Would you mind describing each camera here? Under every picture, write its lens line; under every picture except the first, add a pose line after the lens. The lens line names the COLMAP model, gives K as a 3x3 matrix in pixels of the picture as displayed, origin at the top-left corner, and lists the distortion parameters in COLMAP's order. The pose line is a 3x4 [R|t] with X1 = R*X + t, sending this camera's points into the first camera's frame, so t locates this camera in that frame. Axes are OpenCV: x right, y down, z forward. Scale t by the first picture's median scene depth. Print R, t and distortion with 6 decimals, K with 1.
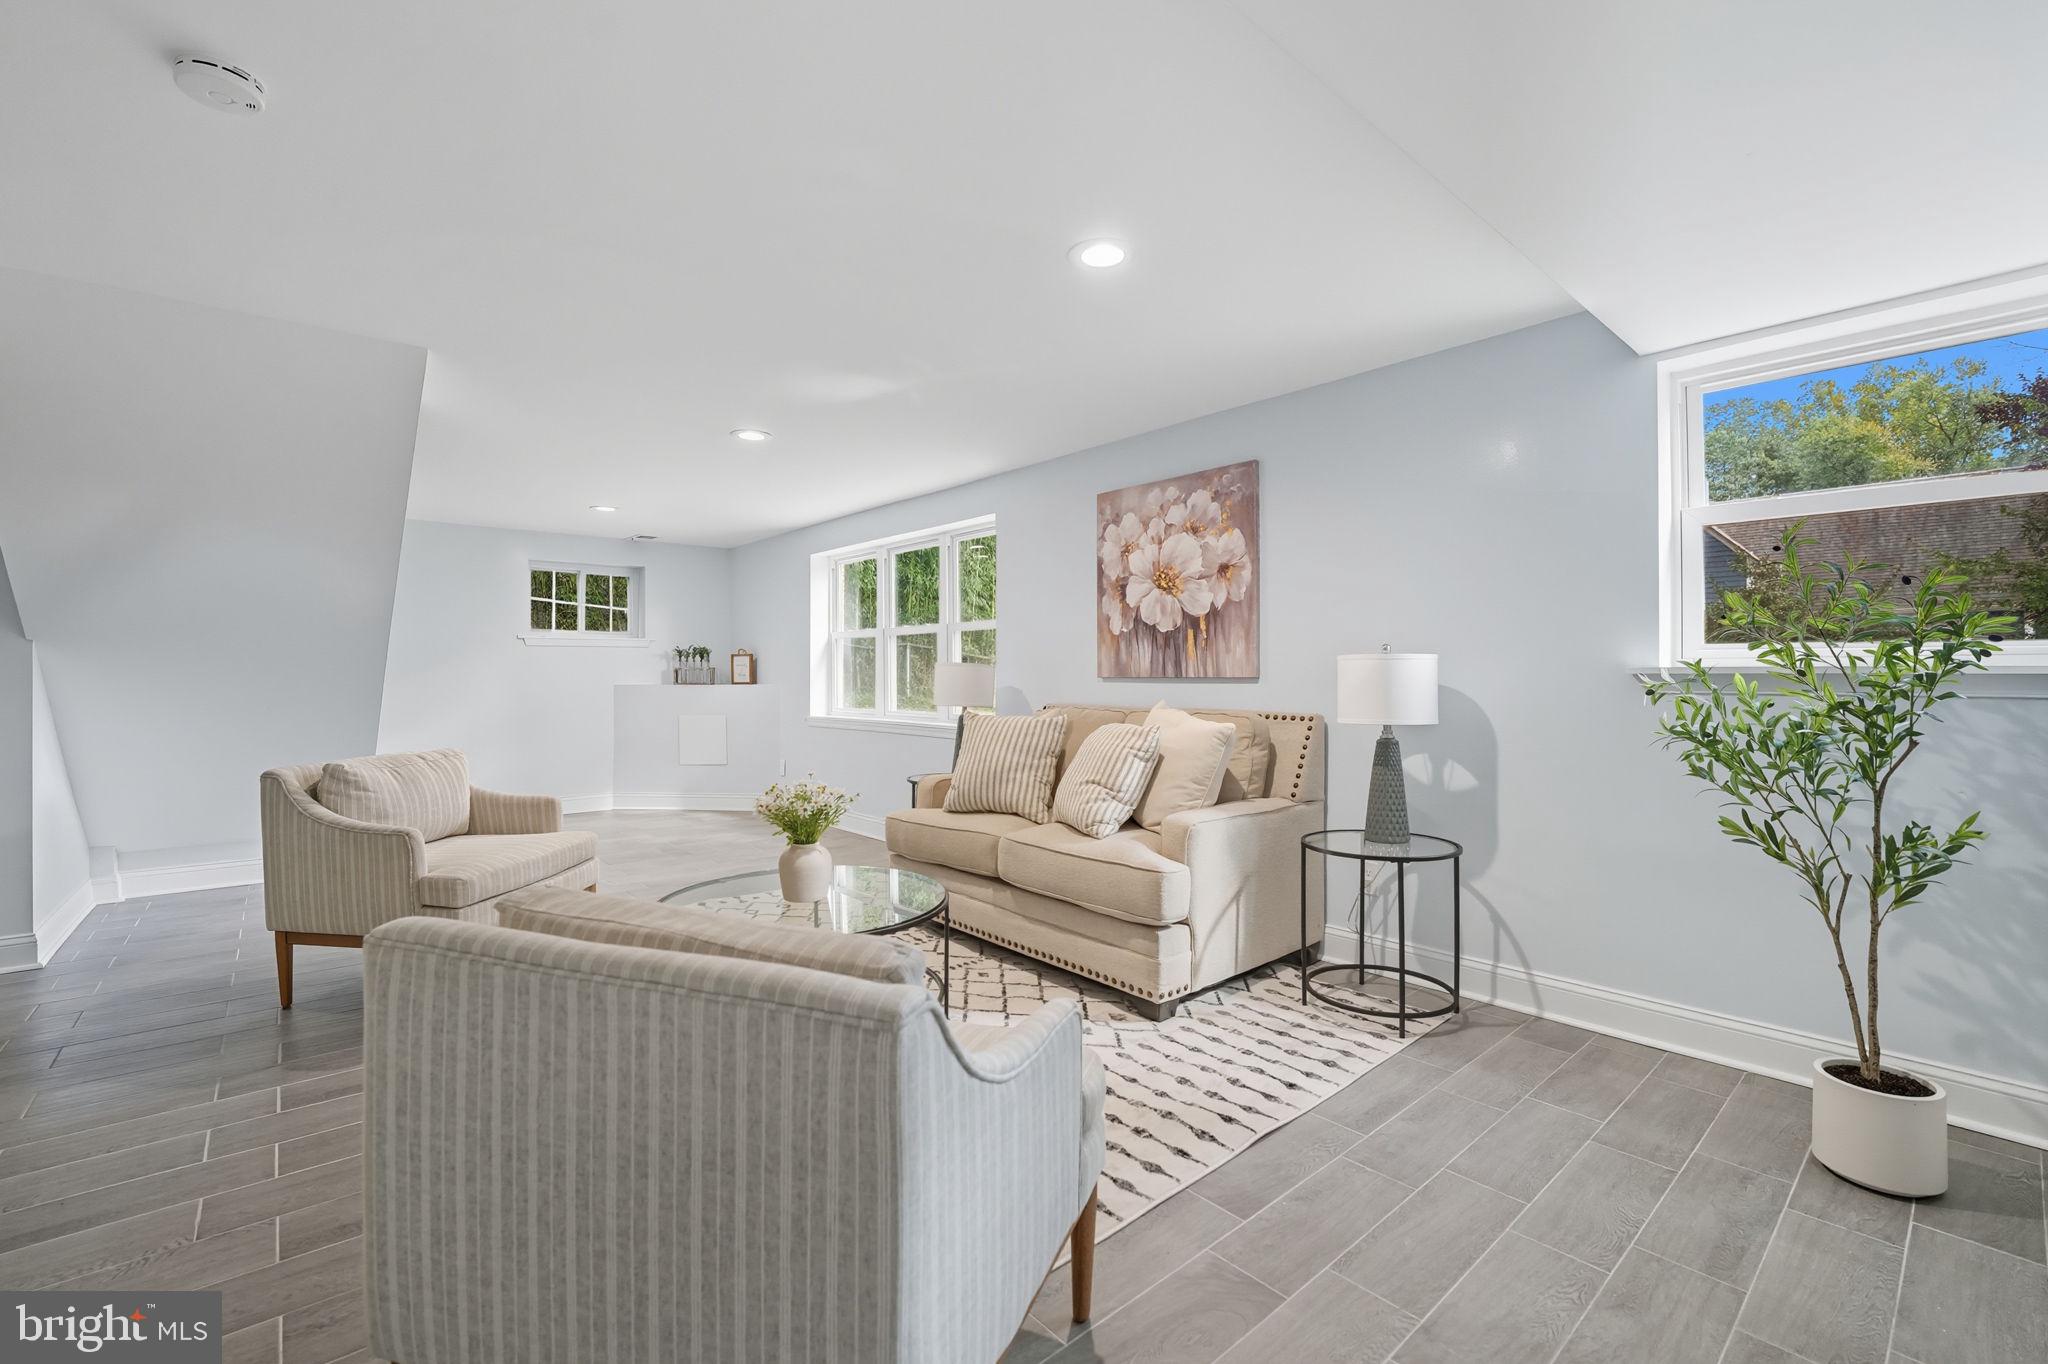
lens RADIAL K [[860.6, 0, 1027.1], [0, 860.6, 669.5], [0, 0, 1]] dist [-0.024743, 0.001074]
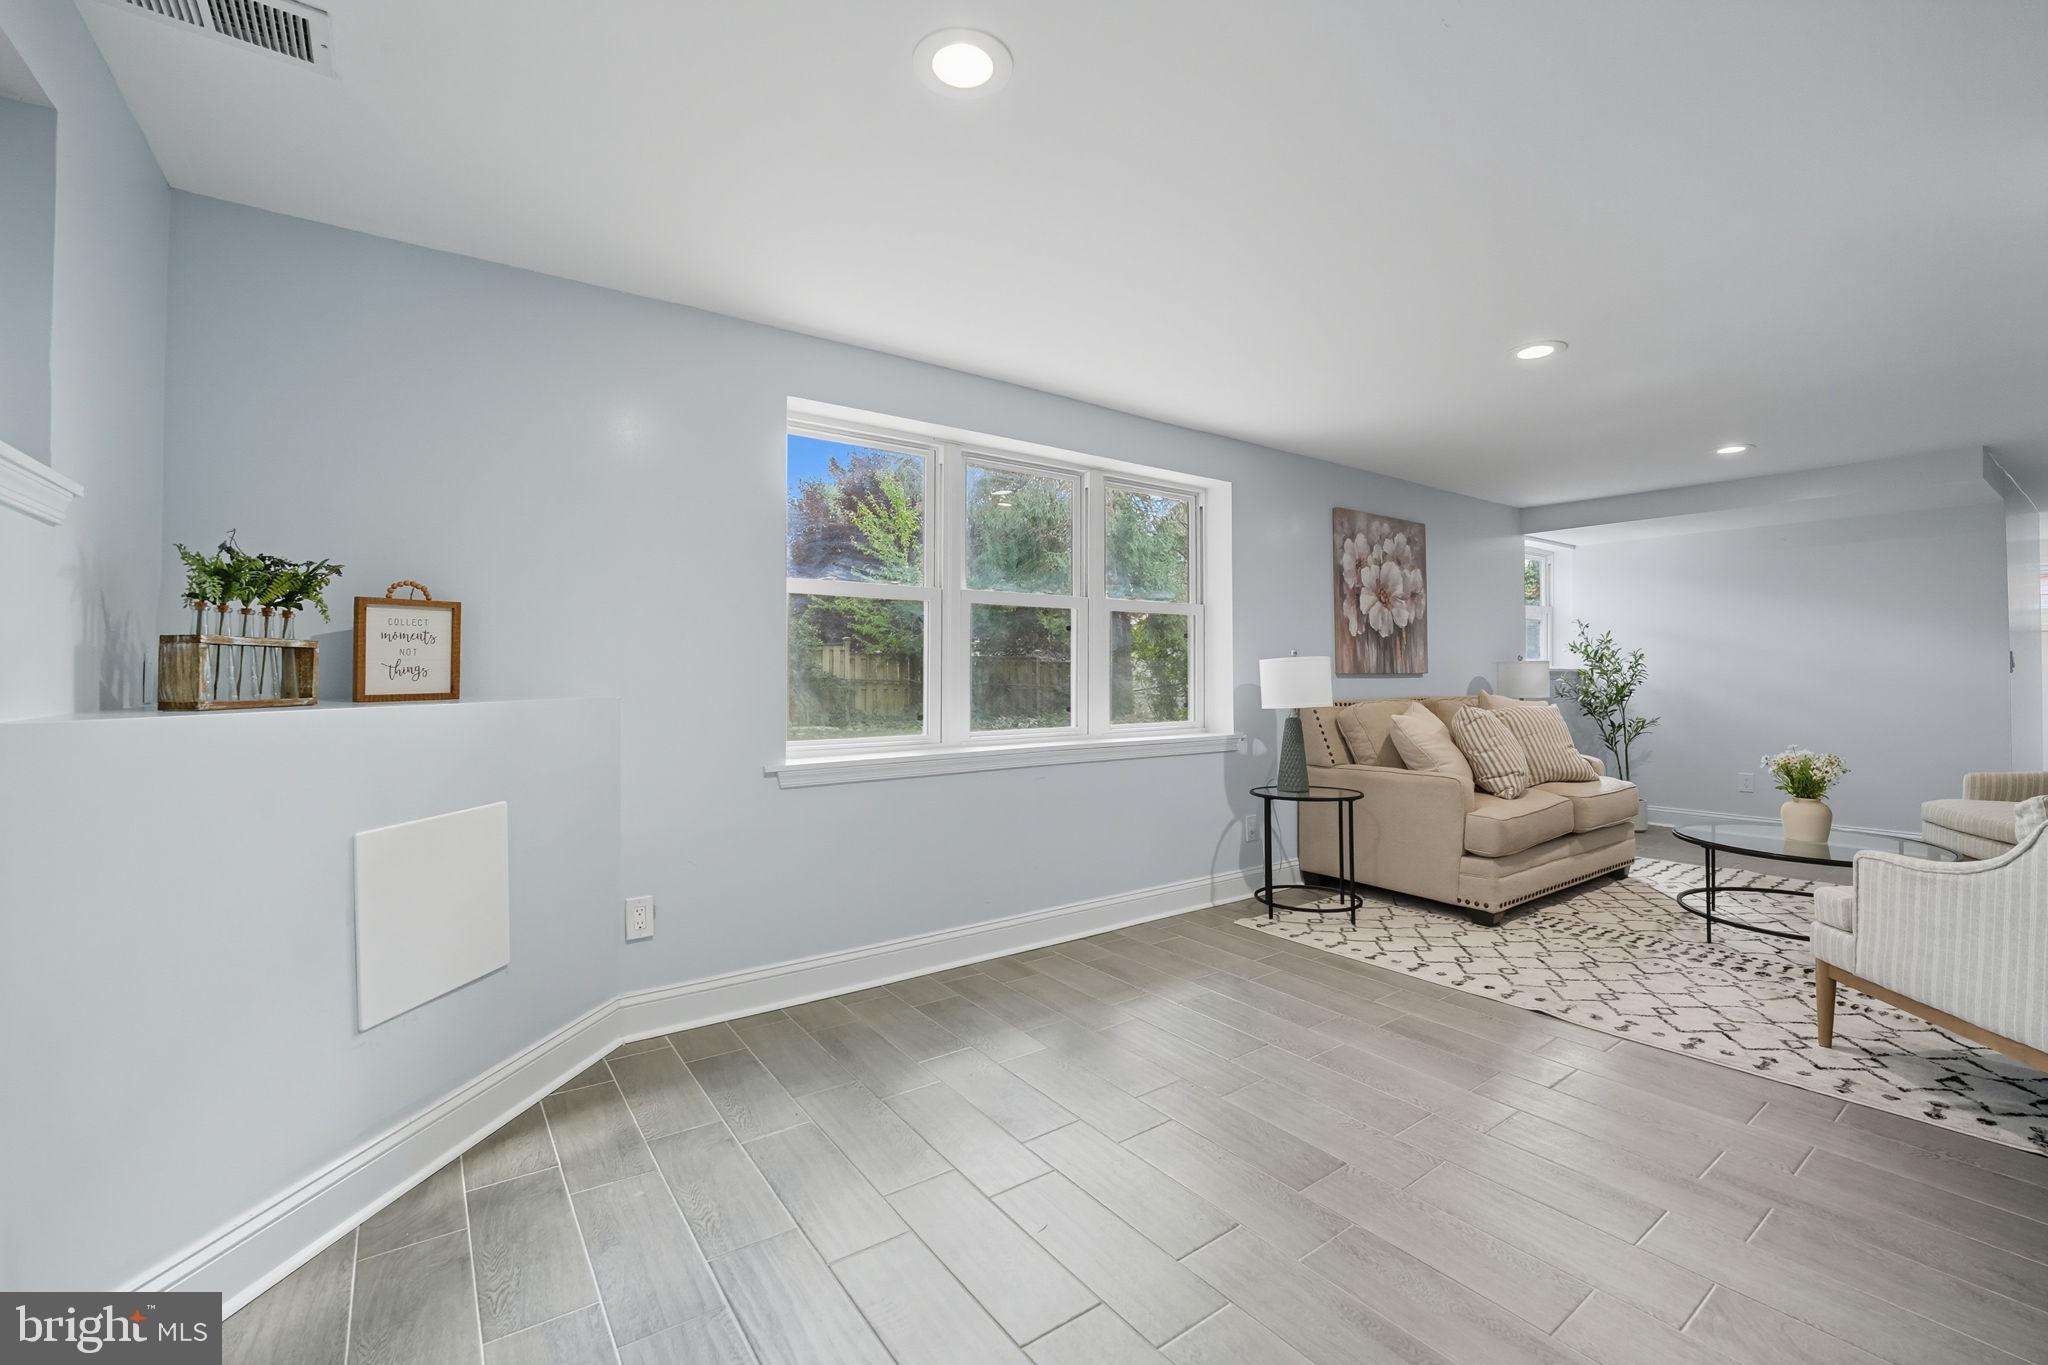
lens RADIAL K [[860.6, 0, 1016.8], [0, 860.6, 657.1], [0, 0, 1]] dist [-0.024743, 0.001074]
pose [[0.099871, 0.020112, 0.994797, -1.127671], [-0.005734, 0.999791, -0.019638, 0.012630], [-0.994984, -0.003743, 0.099966, 1.400393]]
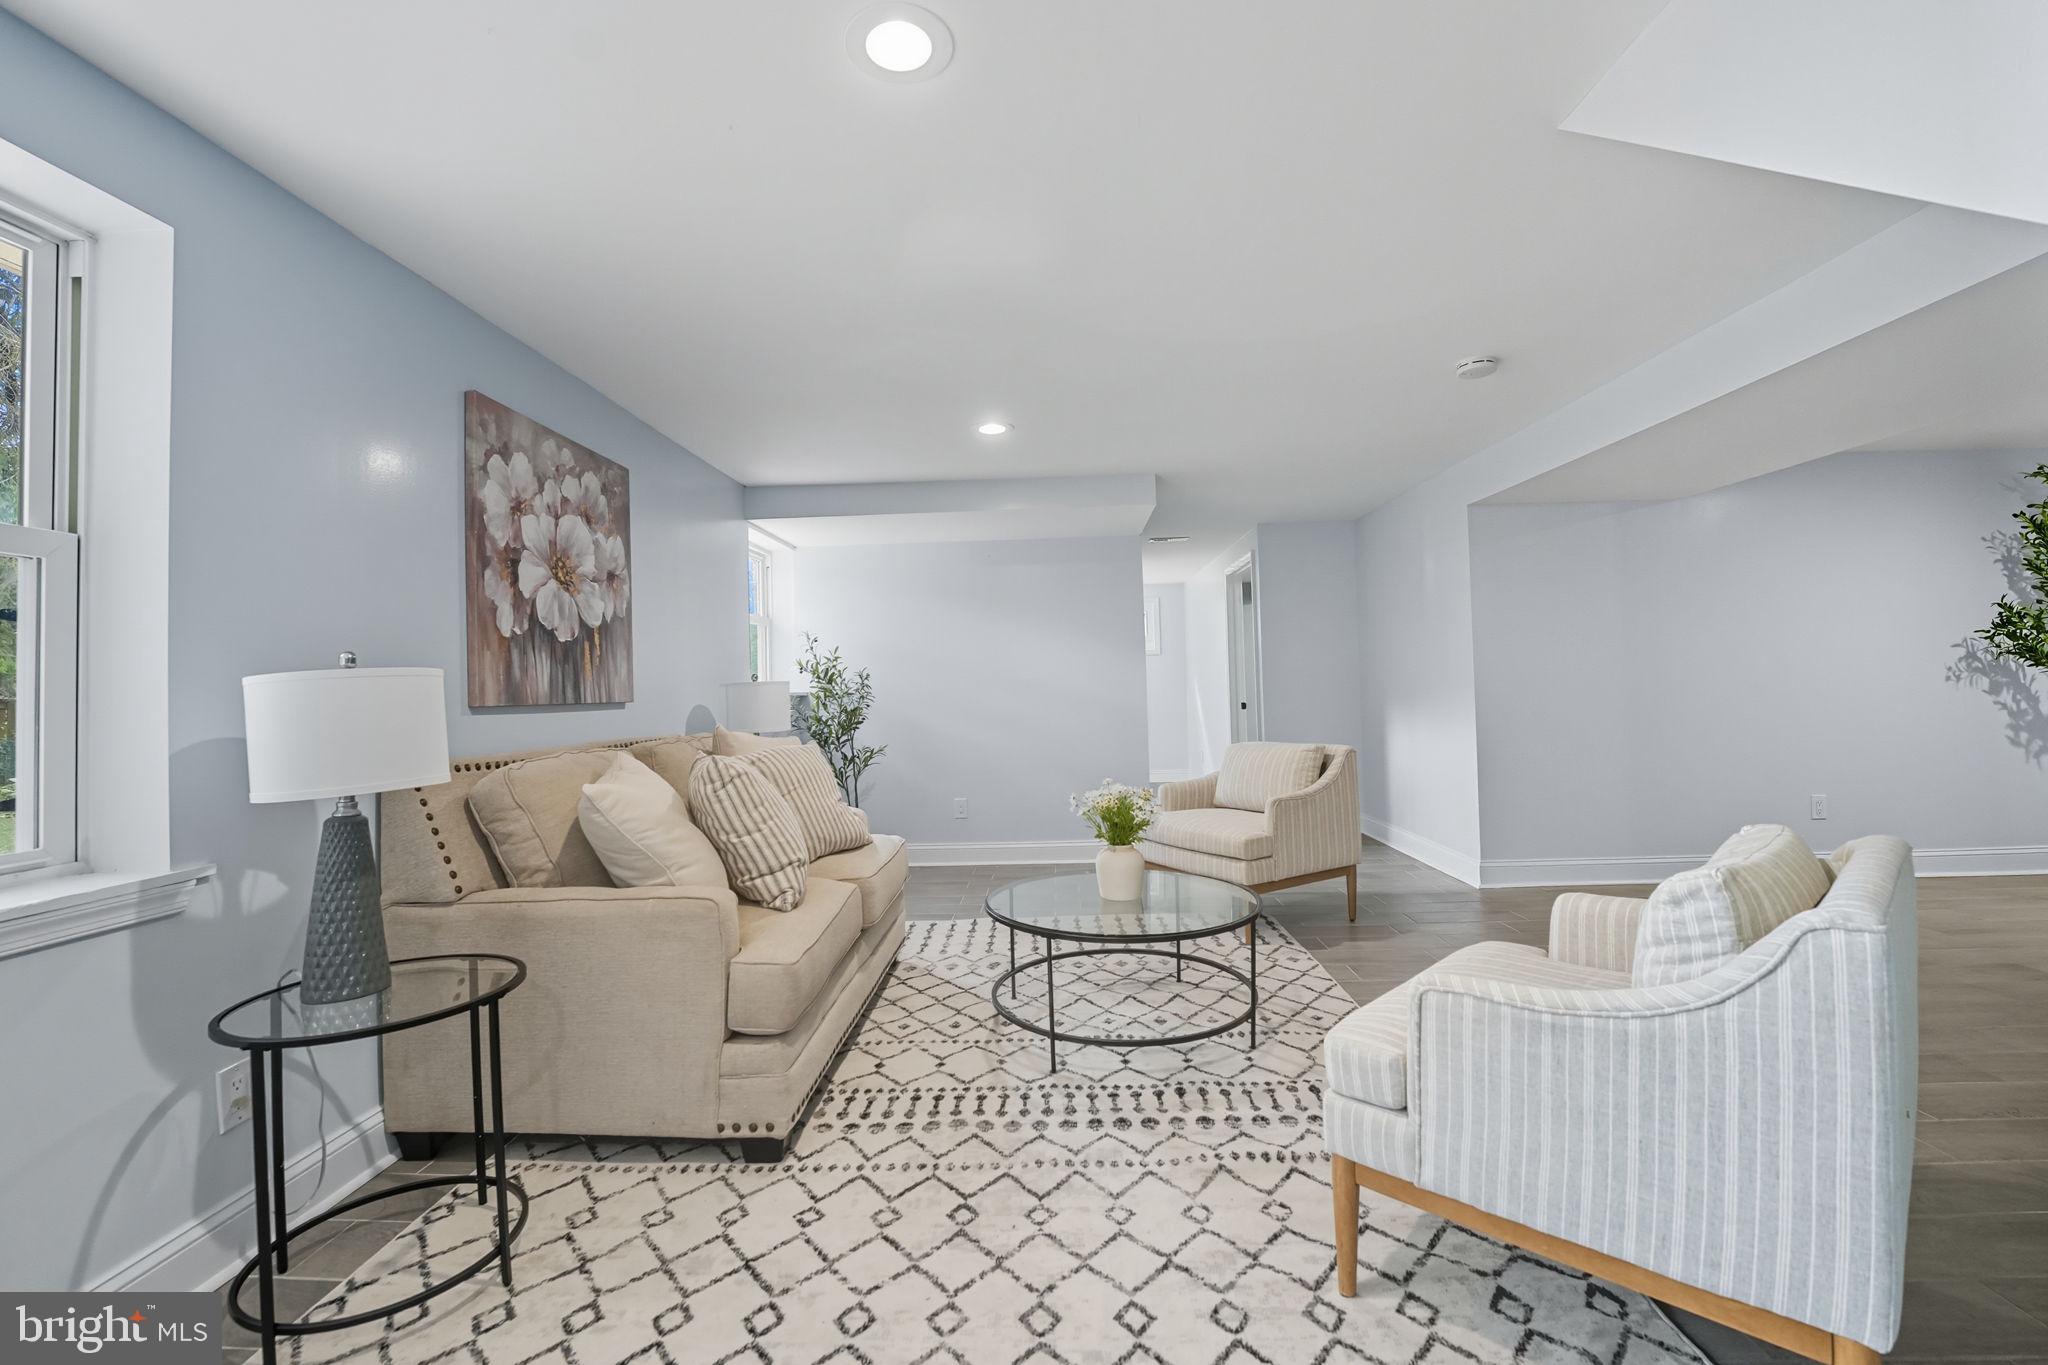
lens RADIAL K [[860.6, 0, 1017.1], [0, 860.6, 664.9], [0, 0, 1]] dist [-0.024743, 0.001074]
pose [[-0.718414, 0.042886, 0.694293, -0.615396], [0.024171, 0.999034, -0.036698, 0.011748], [-0.695196, -0.009583, -0.718757, 1.247018]]
